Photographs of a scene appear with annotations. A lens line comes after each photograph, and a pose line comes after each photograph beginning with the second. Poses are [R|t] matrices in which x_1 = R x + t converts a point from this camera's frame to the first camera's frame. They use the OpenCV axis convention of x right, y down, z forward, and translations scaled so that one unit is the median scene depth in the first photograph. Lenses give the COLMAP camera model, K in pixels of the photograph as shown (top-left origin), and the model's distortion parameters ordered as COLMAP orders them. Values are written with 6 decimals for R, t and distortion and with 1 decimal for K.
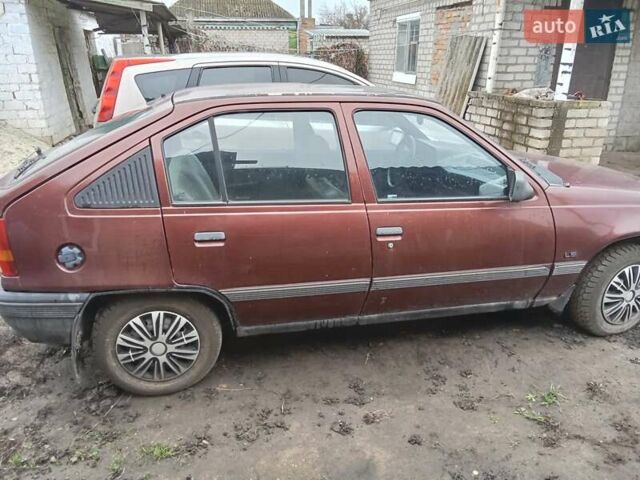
lens RADIAL K [[489.2, 0, 320.0], [0, 489.2, 240.0], [0, 0, 1]] dist [0.063865, -0.089740]
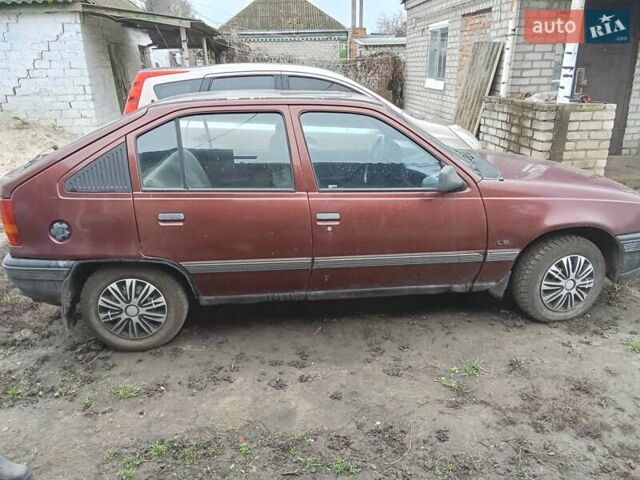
lens RADIAL K [[489.2, 0, 320.0], [0, 489.2, 240.0], [0, 0, 1]] dist [0.063865, -0.089740]
pose [[0.992722, 0.020927, -0.118595, 0.236098], [-0.022830, 0.999631, -0.014710, 0.049203], [0.118244, 0.017310, 0.992834, -0.125927]]
